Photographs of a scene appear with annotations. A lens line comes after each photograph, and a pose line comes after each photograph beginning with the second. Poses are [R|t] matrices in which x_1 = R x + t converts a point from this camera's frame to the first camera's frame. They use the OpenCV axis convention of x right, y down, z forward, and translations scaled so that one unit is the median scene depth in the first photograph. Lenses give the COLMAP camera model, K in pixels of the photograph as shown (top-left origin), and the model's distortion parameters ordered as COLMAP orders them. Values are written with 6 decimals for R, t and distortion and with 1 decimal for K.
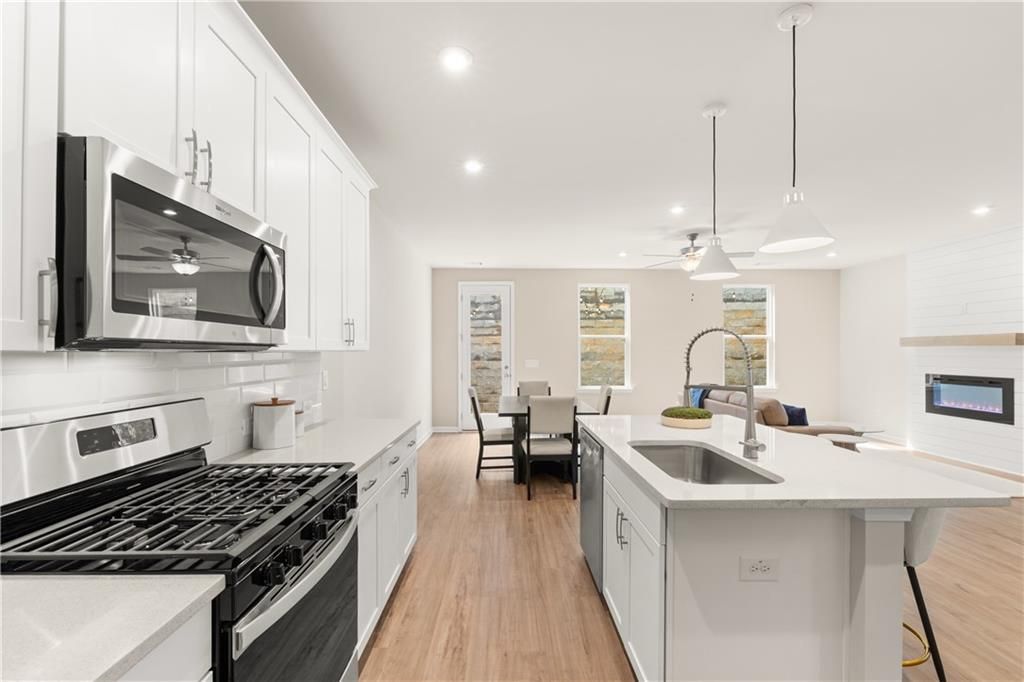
lens RADIAL K [[440.8, 0, 508.7], [0, 440.8, 353.5], [0, 0, 1]] dist [-0.007467, 0.001170]
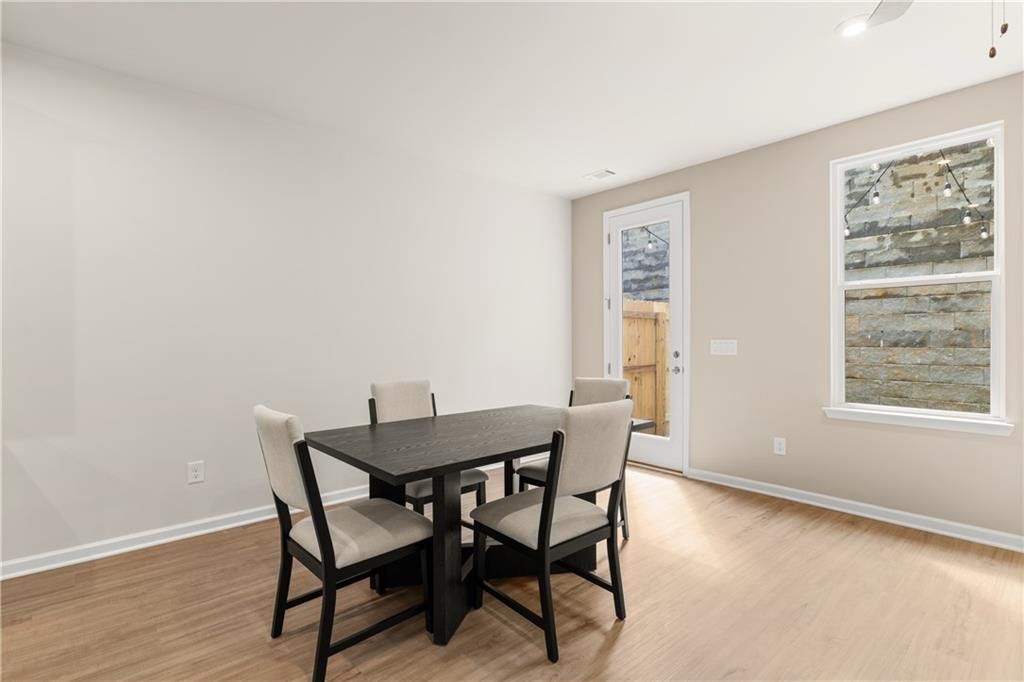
lens RADIAL K [[488.6, 0, 512.6], [0, 488.6, 341.5], [0, 0, 1]] dist [-0.003980, 0.001154]
pose [[0.656551, -0.000428, -0.754282, 0.312553], [-0.001607, 0.999997, -0.001967, 0.016963], [0.754280, 0.002504, 0.656548, 0.464529]]
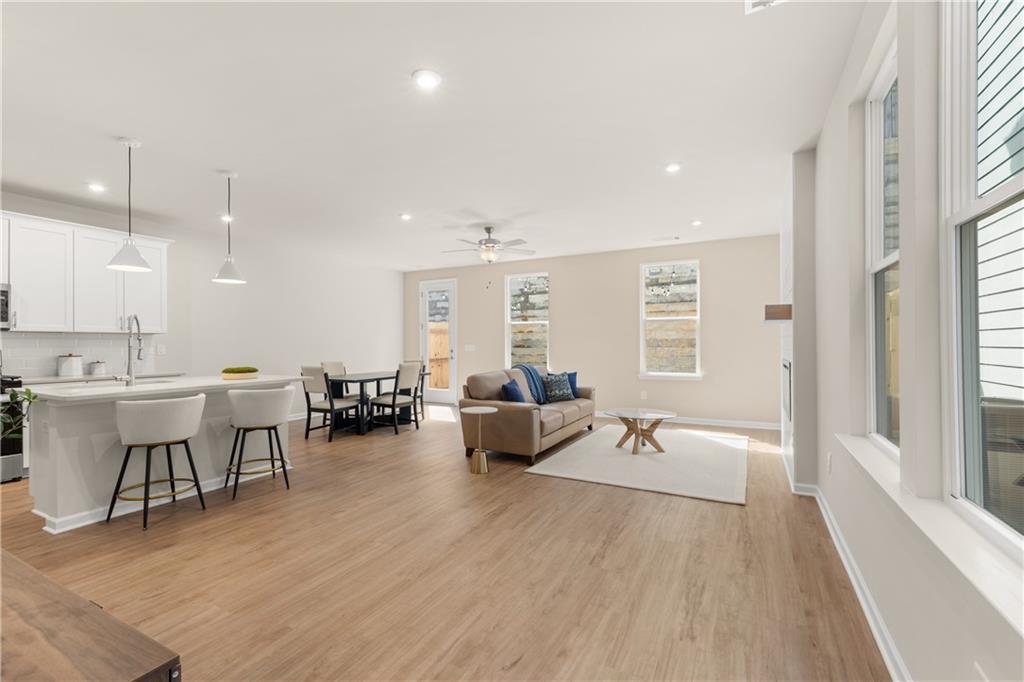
lens RADIAL K [[440.8, 0, 513.9], [0, 440.8, 345.0], [0, 0, 1]] dist [-0.007467, 0.001170]
pose [[0.880946, -0.001778, -0.473214, 0.701533], [0.000601, 0.999996, -0.002638, 0.017927], [0.473217, 0.002039, 0.880944, 0.042082]]
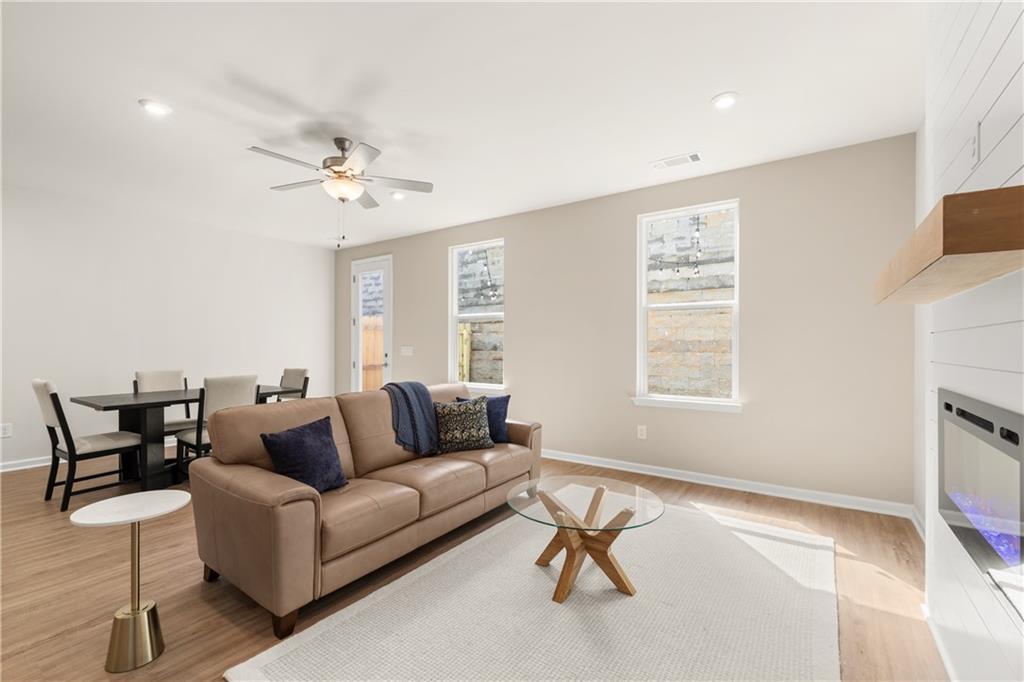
lens RADIAL K [[440.8, 0, 513.2], [0, 440.8, 346.2], [0, 0, 1]] dist [-0.007467, 0.001170]
pose [[0.821200, 0.002329, -0.570636, 0.686769], [-0.006356, 0.999967, -0.005066, 0.016231], [0.570606, 0.007788, 0.821187, 0.443301]]
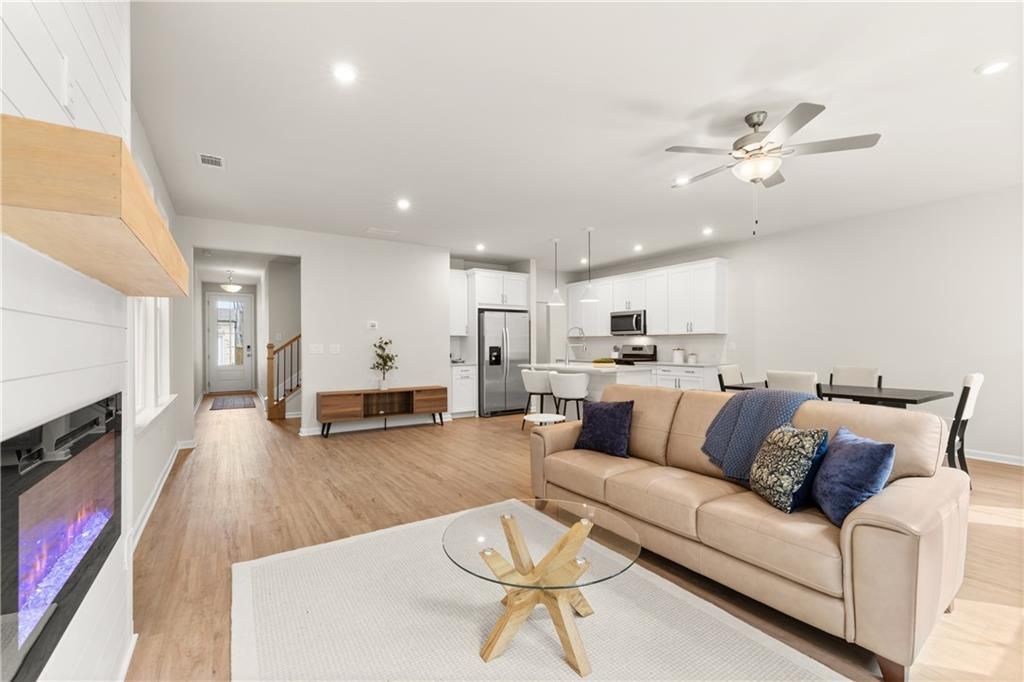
lens RADIAL K [[440.8, 0, 512.9], [0, 440.8, 344.3], [0, 0, 1]] dist [-0.007467, 0.001170]
pose [[-0.840504, 0.005749, -0.541776, 0.696977], [0.003688, 0.999981, 0.004891, 0.013560], [0.541794, 0.002113, -0.840509, 0.923186]]
